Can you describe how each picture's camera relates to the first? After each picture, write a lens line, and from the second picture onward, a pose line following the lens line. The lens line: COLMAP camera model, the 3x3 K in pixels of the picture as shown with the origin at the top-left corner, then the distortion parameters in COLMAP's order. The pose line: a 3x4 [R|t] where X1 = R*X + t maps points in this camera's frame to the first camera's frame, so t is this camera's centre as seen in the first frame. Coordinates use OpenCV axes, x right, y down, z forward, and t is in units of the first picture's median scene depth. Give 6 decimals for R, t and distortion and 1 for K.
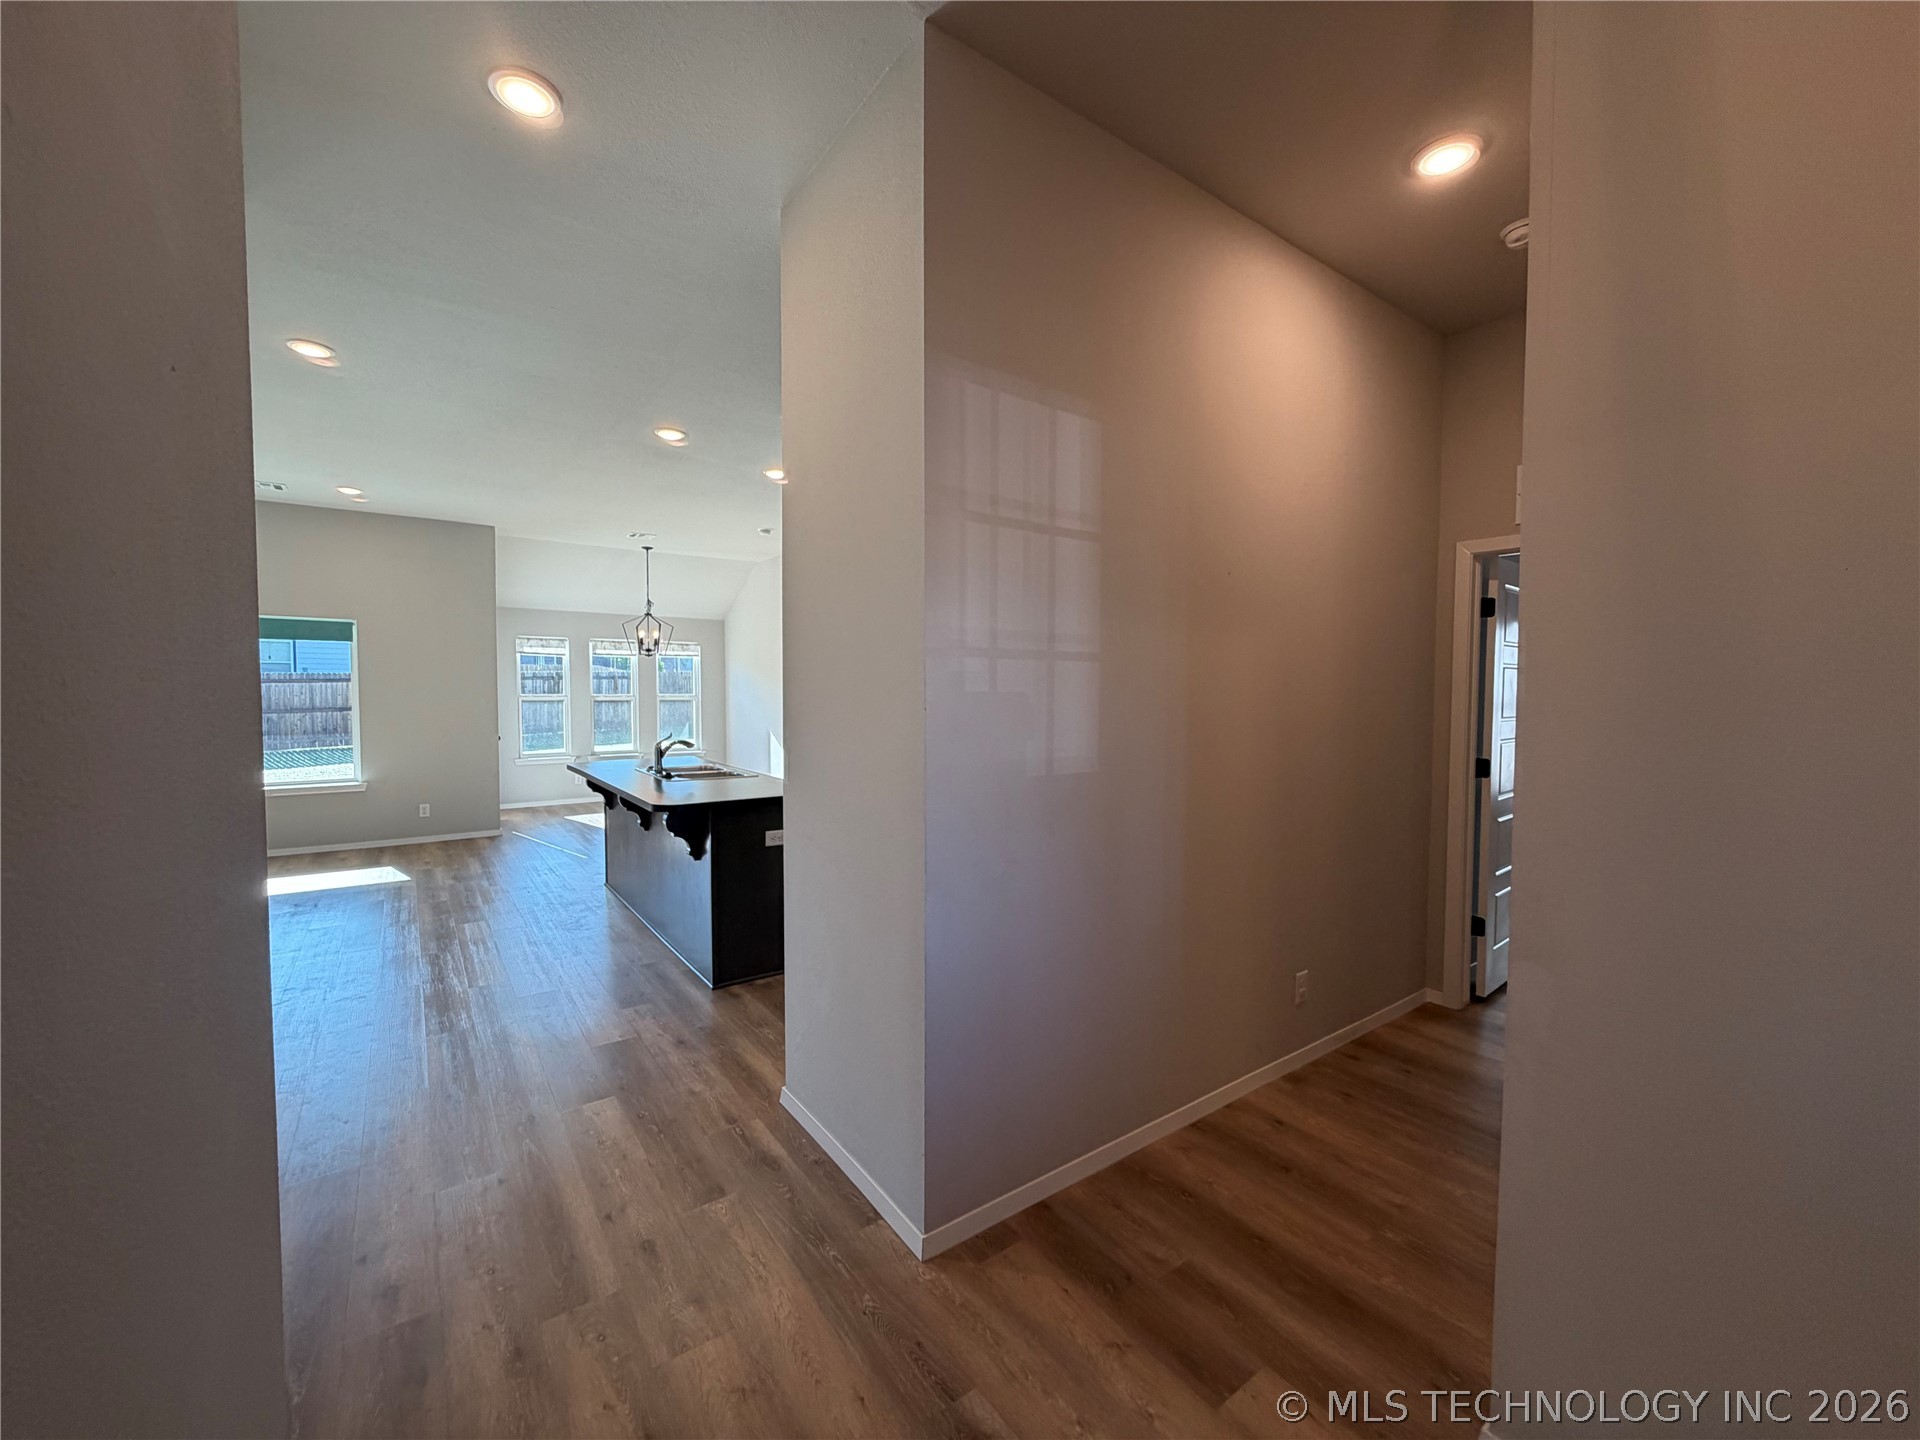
lens RADIAL K [[763.2, 0, 958.0], [0, 763.2, 721.2], [0, 0, 1]] dist [-0.000596, 0.000452]
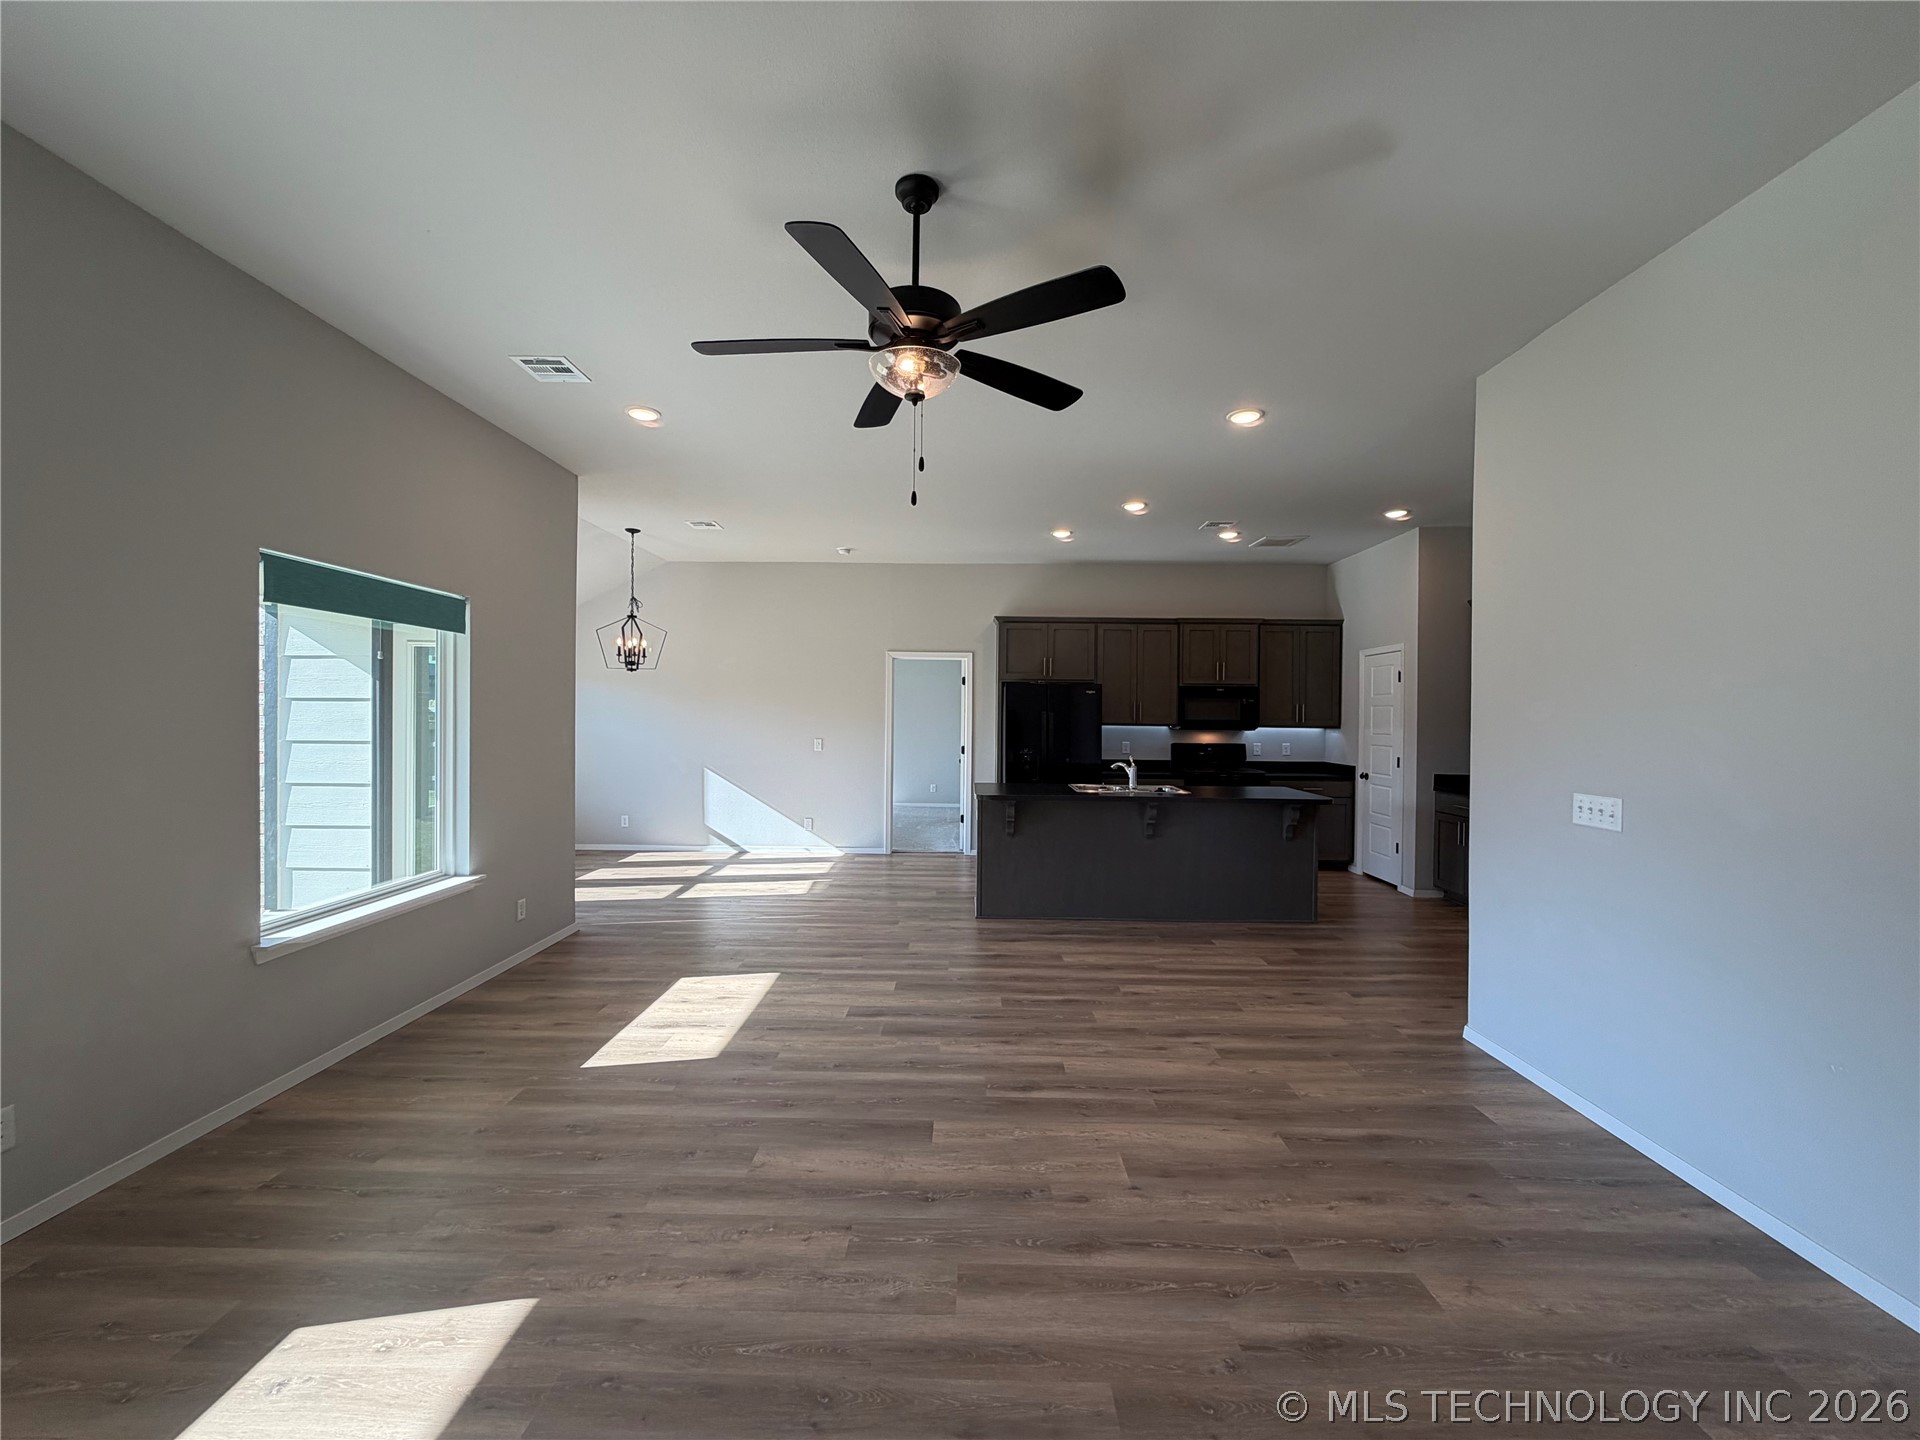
lens RADIAL K [[766.6, 0, 956.2], [0, 766.6, 717.2], [0, 0, 1]] dist [-0.000407, 0.000182]
pose [[0.598965, -0.000155, 0.800776, -0.827621], [0.024143, 0.999549, -0.017866, -0.016556], [-0.800412, 0.030034, 0.598698, 0.281570]]
